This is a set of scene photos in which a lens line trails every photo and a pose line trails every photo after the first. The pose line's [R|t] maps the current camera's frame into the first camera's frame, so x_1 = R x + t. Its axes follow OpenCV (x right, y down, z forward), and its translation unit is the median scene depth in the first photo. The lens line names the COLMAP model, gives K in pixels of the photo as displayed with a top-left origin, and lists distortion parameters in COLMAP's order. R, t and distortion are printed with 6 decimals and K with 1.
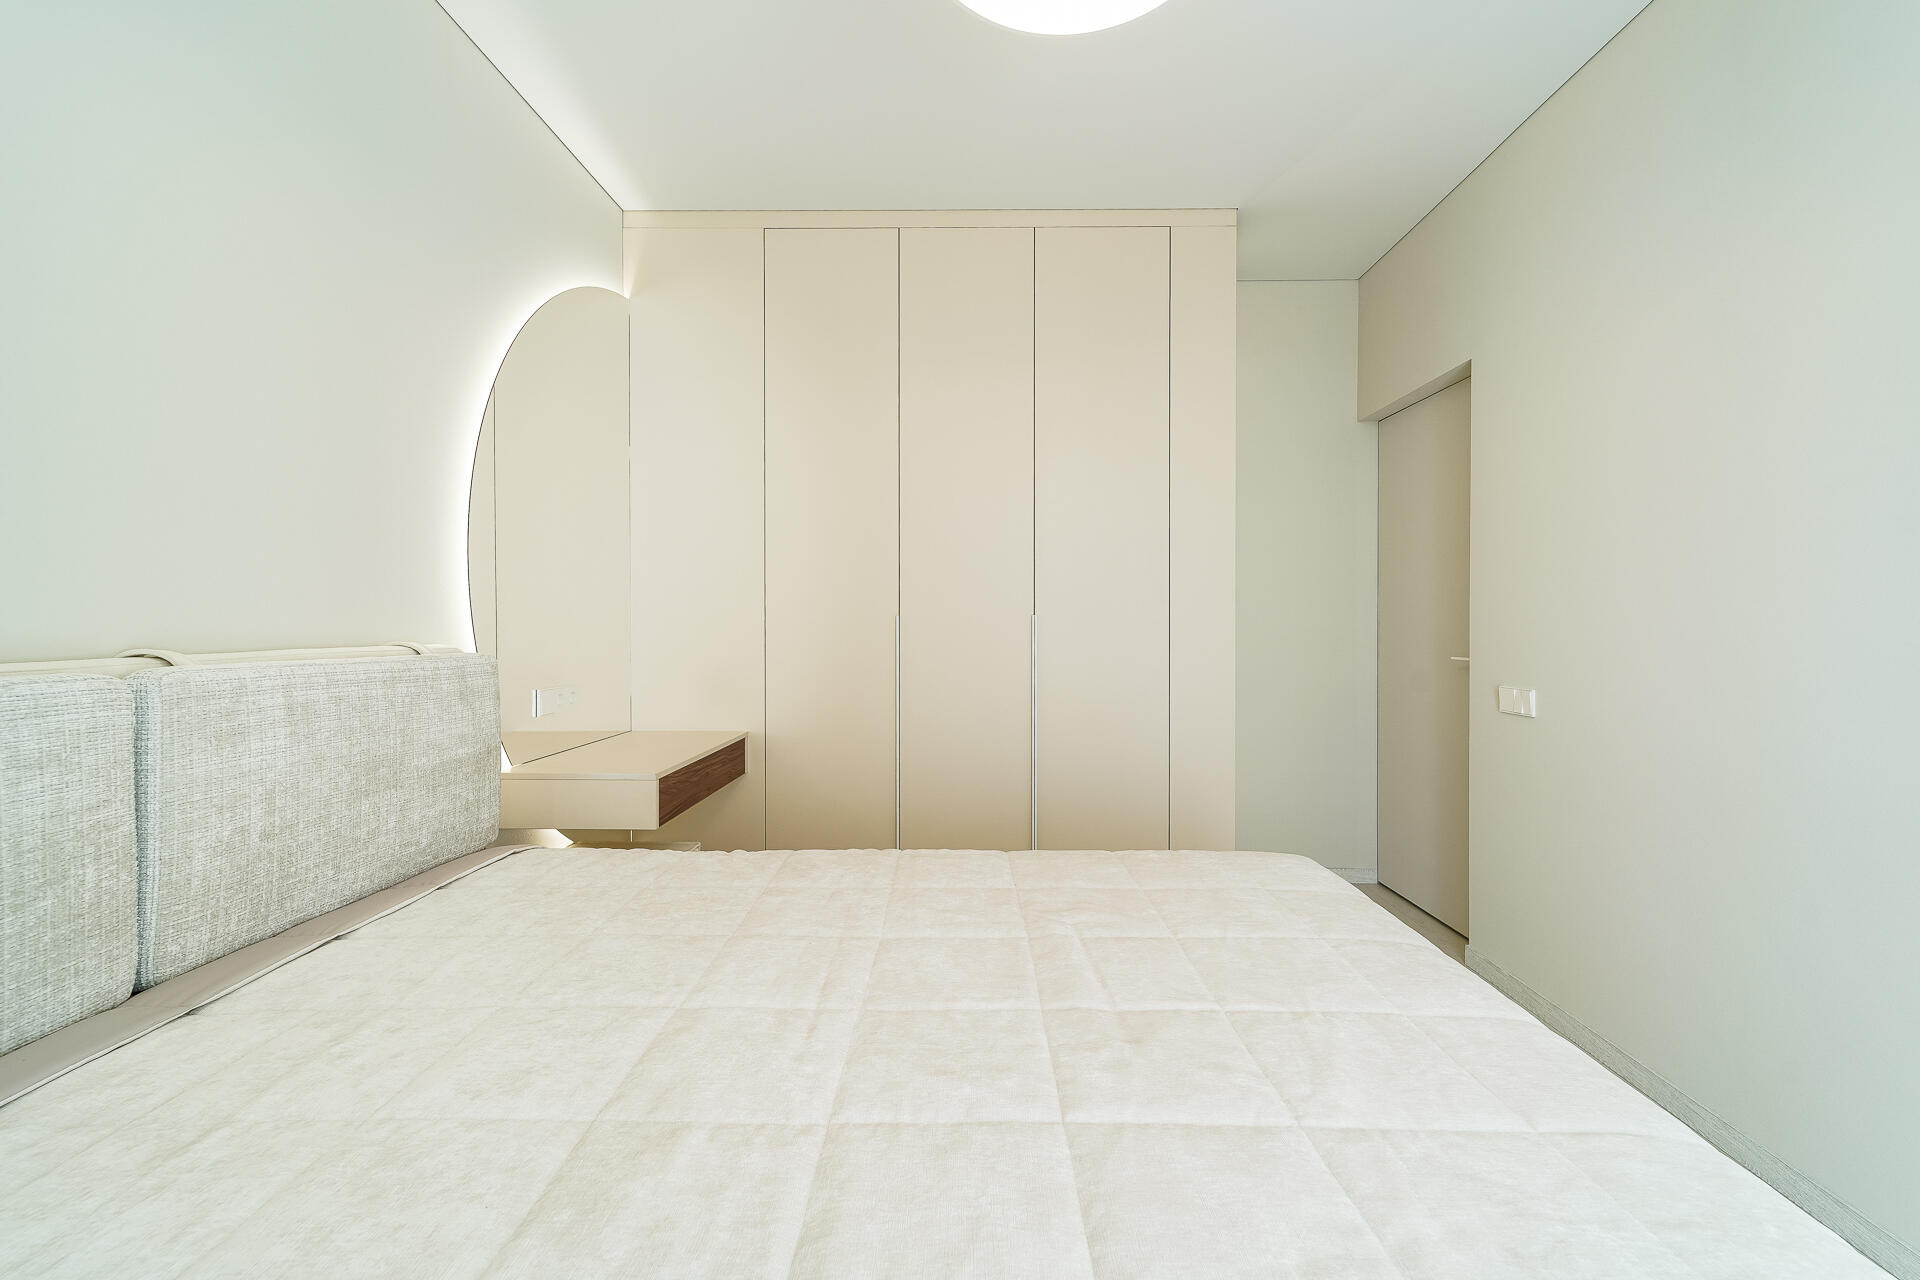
lens RADIAL K [[789.5, 0, 986.6], [0, 789.5, 627.7], [0, 0, 1]] dist [0.001691, -0.000065]
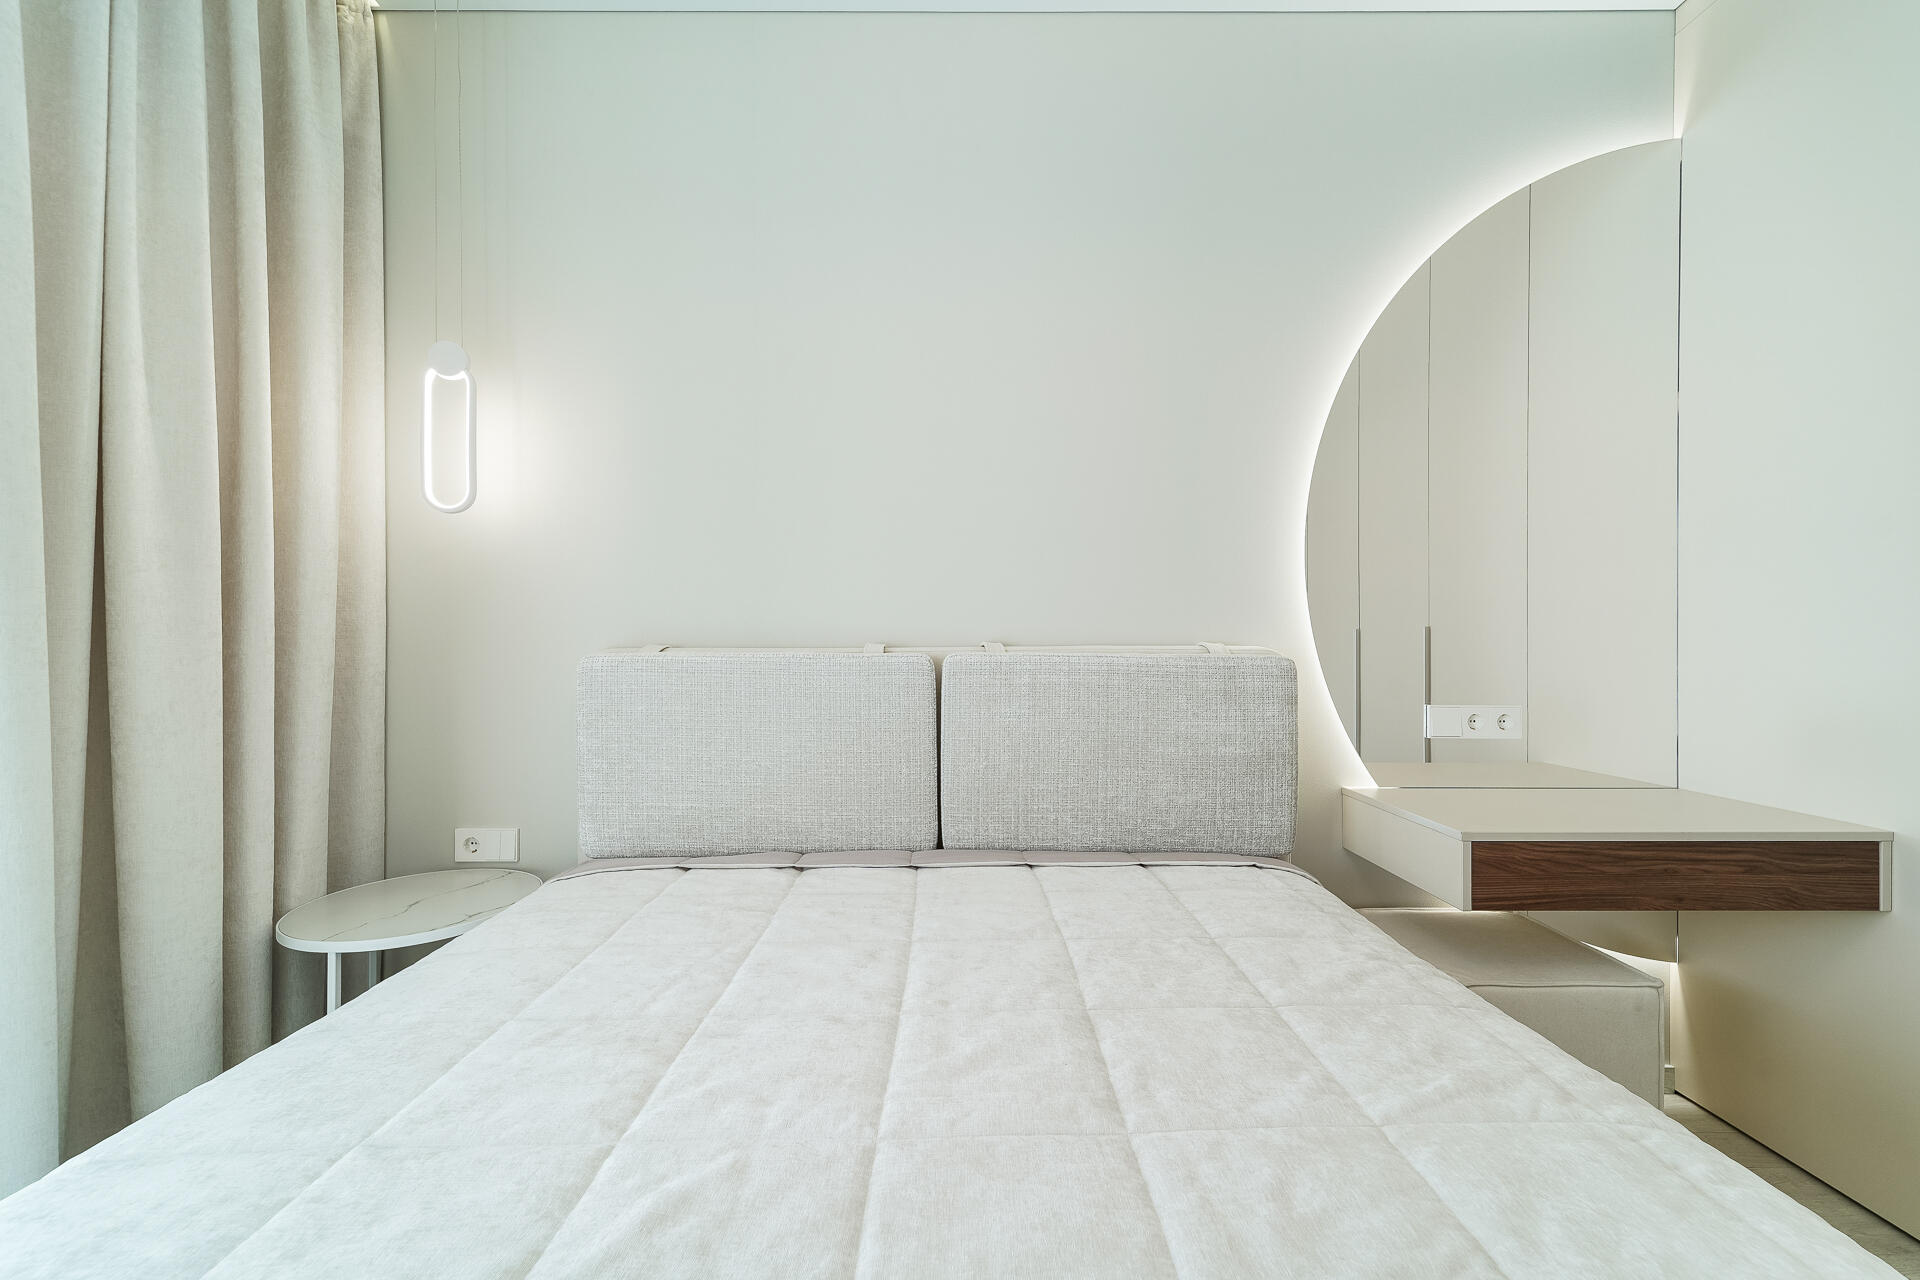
lens RADIAL K [[772.9, 0, 955.0], [0, 772.9, 648.6], [0, 0, 1]] dist [0.005641, 0.000022]
pose [[0.007204, 0.006603, -0.999952, 0.356126], [-0.005832, 0.999961, 0.006561, 0.023189], [0.999957, 0.005785, 0.007242, 0.698712]]
